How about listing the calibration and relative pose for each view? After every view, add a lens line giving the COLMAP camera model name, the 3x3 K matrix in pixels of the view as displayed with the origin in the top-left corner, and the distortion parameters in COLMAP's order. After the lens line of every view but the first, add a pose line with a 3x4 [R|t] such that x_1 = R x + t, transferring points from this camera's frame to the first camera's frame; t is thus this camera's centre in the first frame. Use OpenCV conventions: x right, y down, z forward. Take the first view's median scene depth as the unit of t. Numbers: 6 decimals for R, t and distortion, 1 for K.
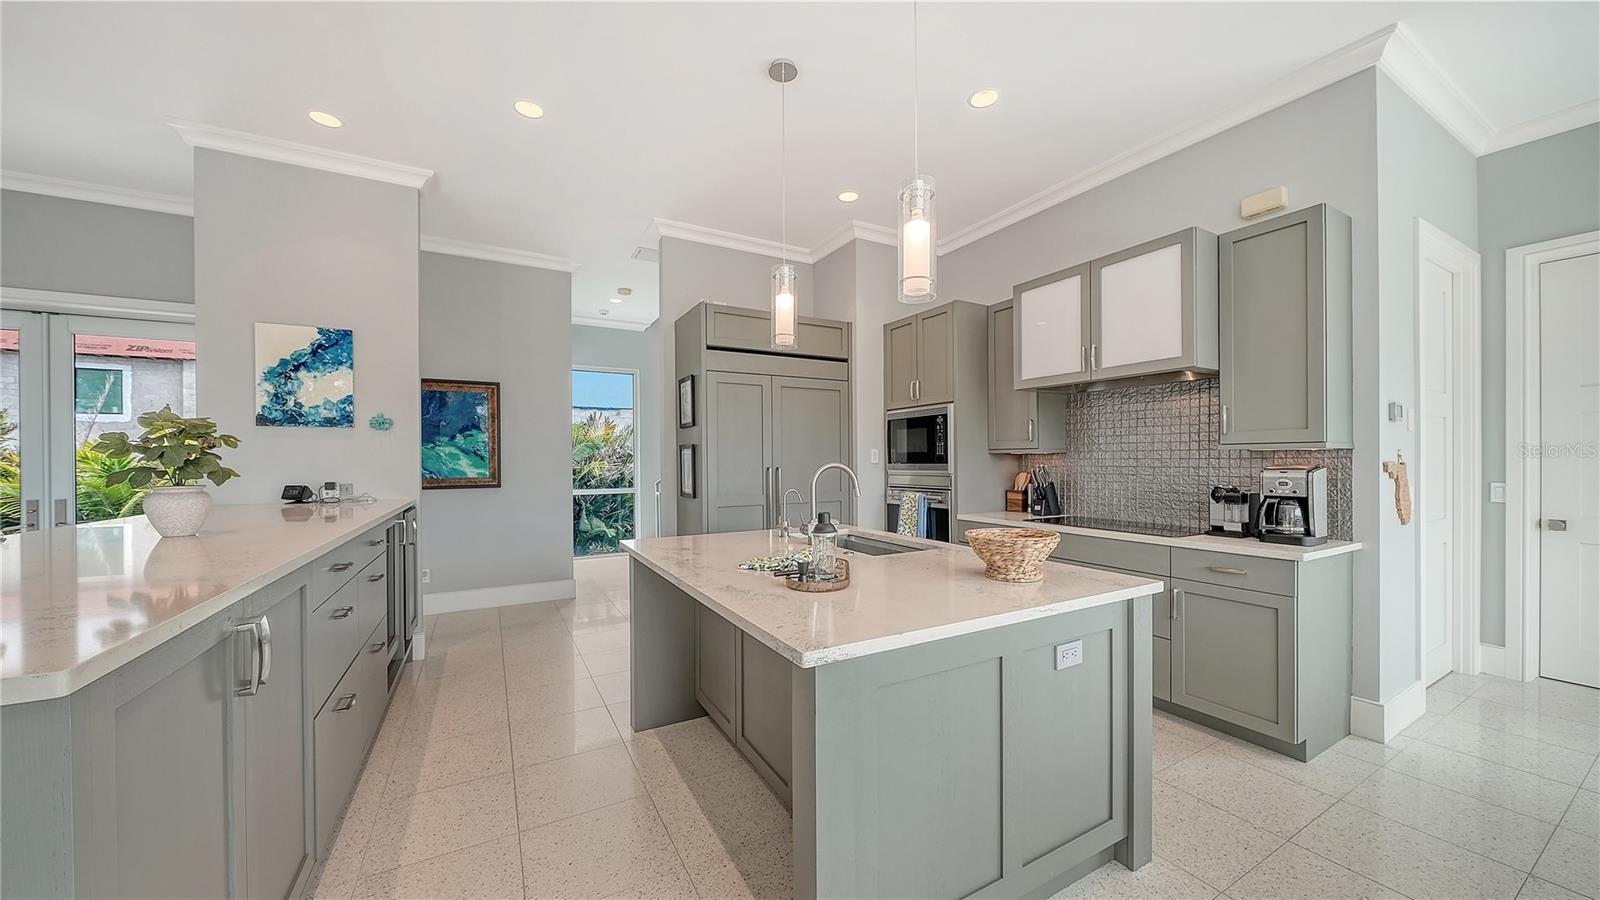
lens RADIAL K [[570.2, 0, 801.1], [0, 570.2, 461.8], [0, 0, 1]] dist [-0.002165, -0.000573]
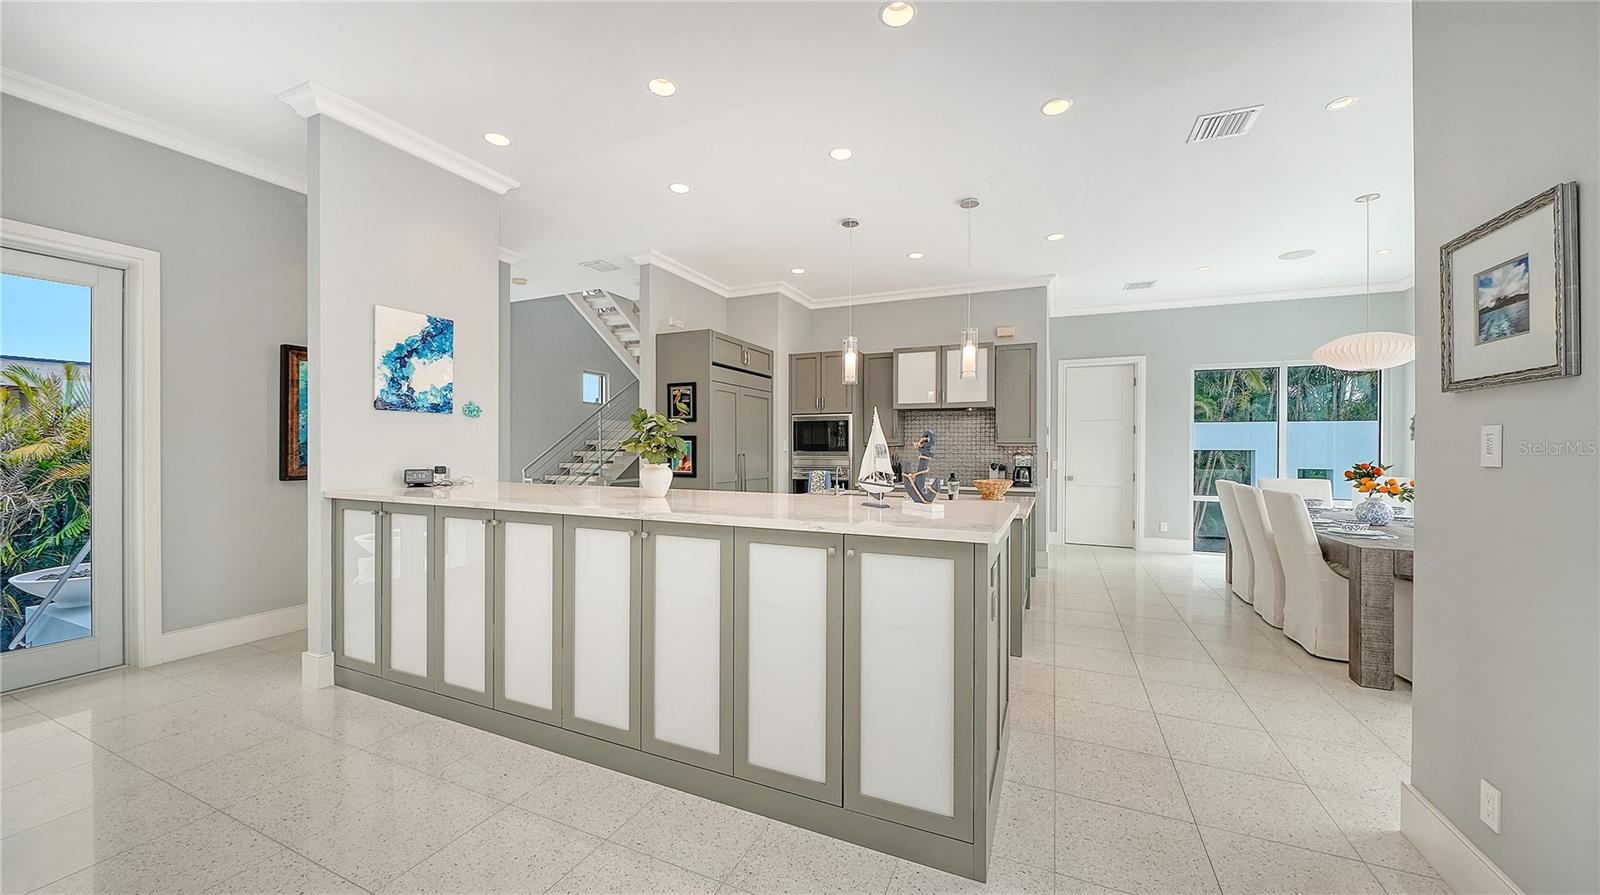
lens RADIAL K [[570.2, 0, 816.6], [0, 570.2, 451.8], [0, 0, 1]] dist [-0.002165, -0.000573]
pose [[0.793871, 0.004783, 0.608067, -0.903342], [-0.005529, 0.999985, -0.000648, 0.006263], [-0.608061, -0.002848, 0.793886, -0.238666]]
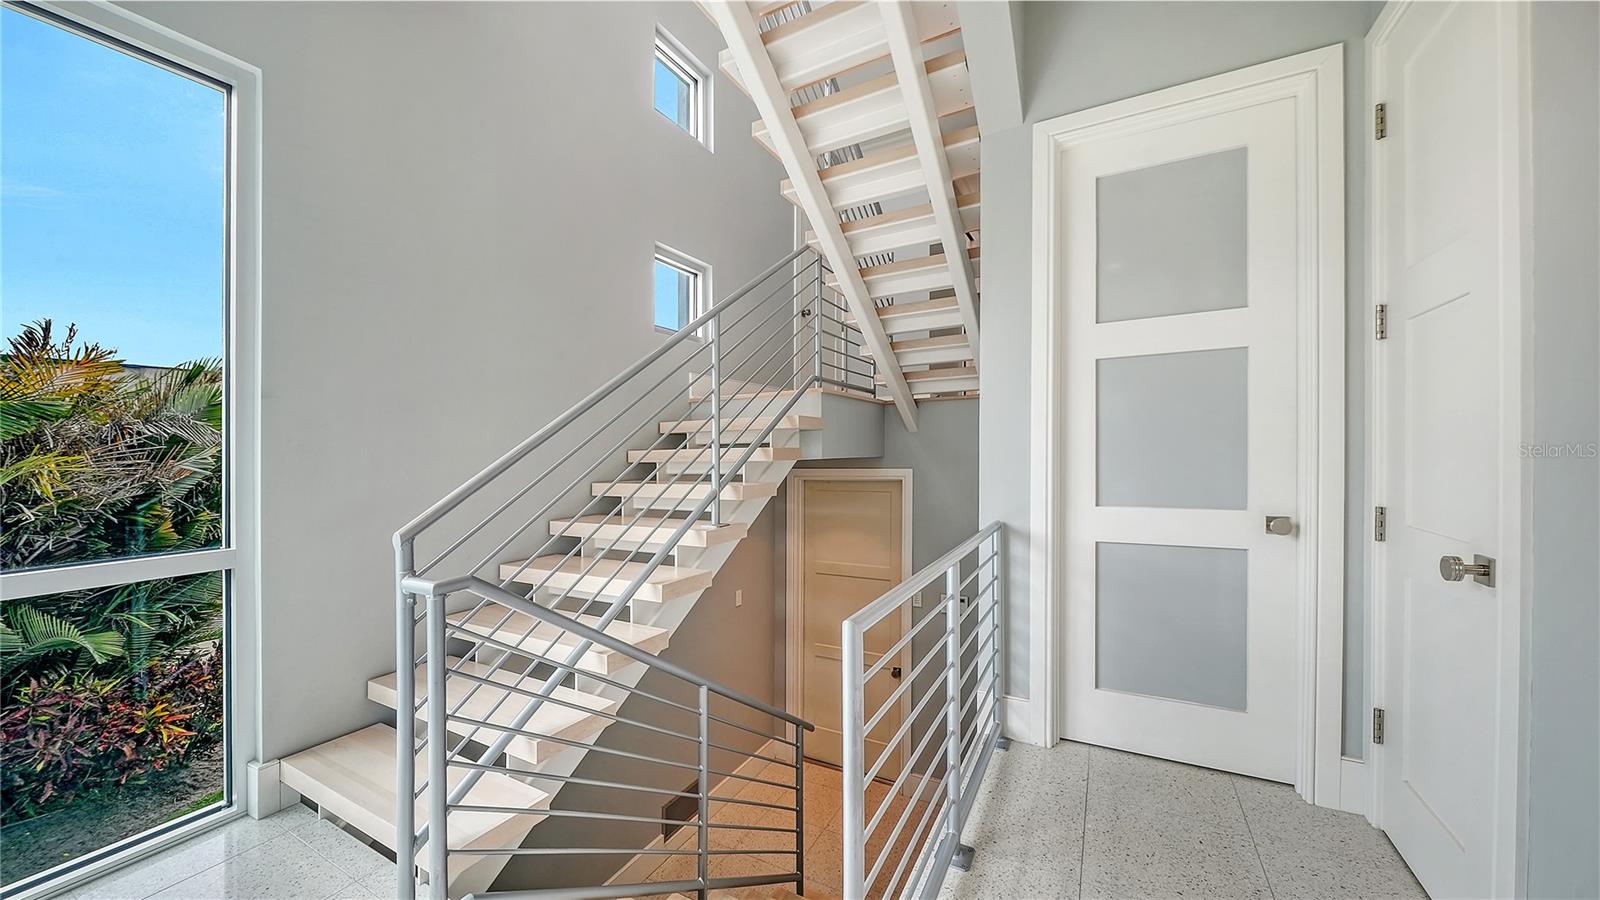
lens RADIAL K [[570.2, 0, 802.0], [0, 570.2, 458.4], [0, 0, 1]] dist [-0.002165, -0.000573]
pose [[0.850302, 0.006031, 0.526261, -0.475896], [0.006166, 0.999752, -0.021419, 0.041174], [-0.526259, 0.021457, 0.850053, 1.488910]]
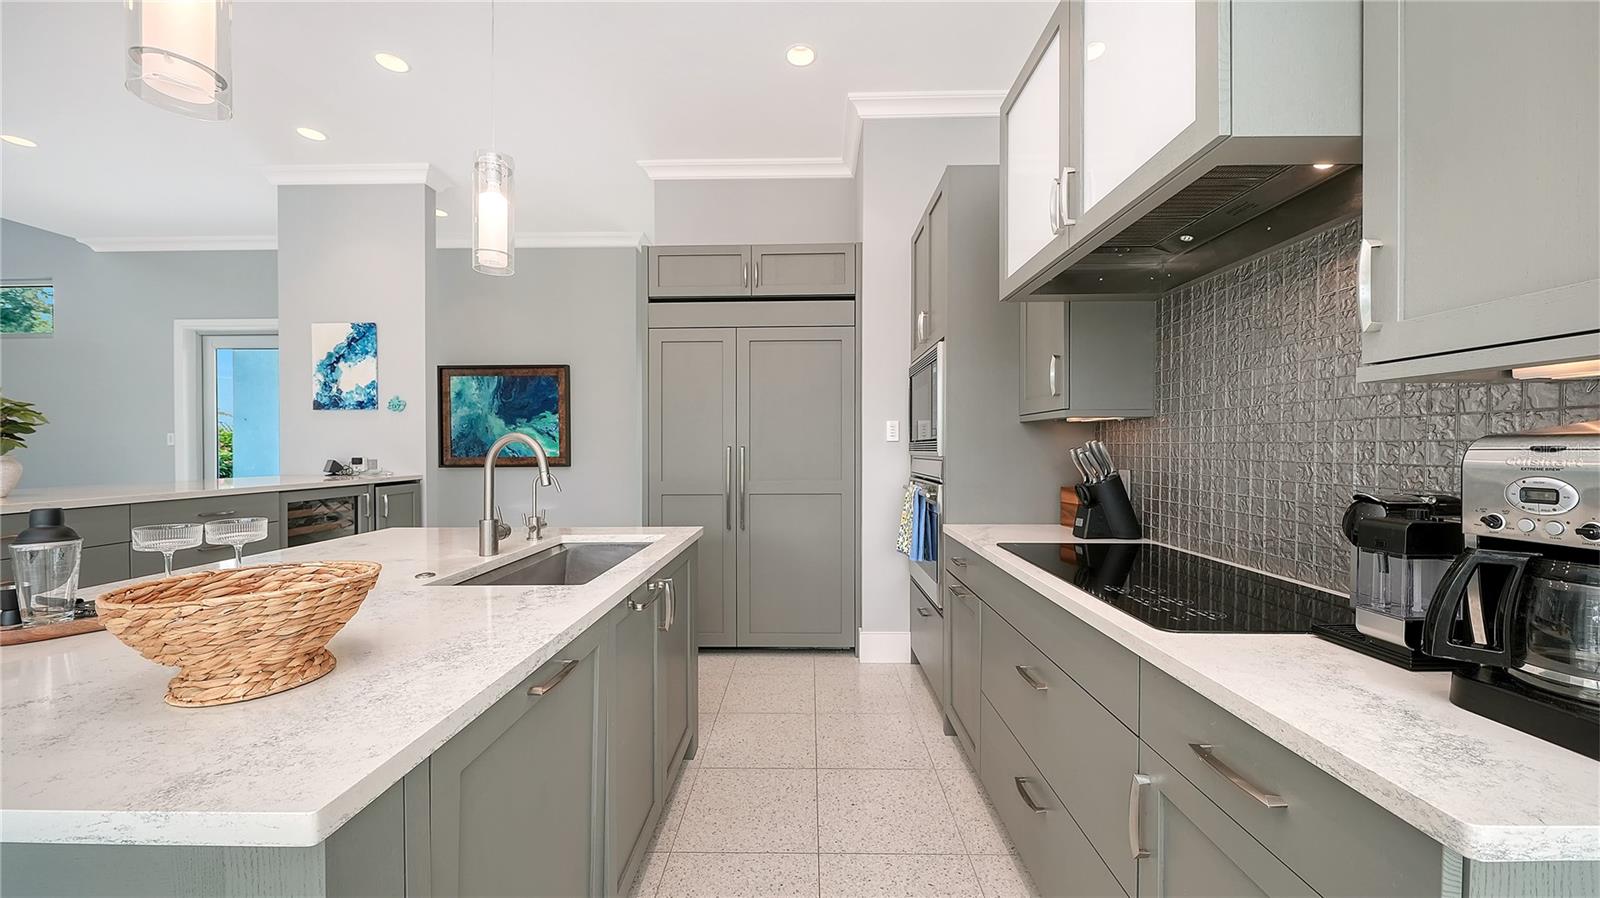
lens RADIAL K [[570.2, 0, 804.3], [0, 570.2, 448.6], [0, 0, 1]] dist [-0.002165, -0.000573]
pose [[0.864462, 0.002083, -0.502694, 0.512757], [-0.000698, 0.999995, 0.002943, 0.013219], [0.502698, -0.002194, 0.864459, 0.459462]]
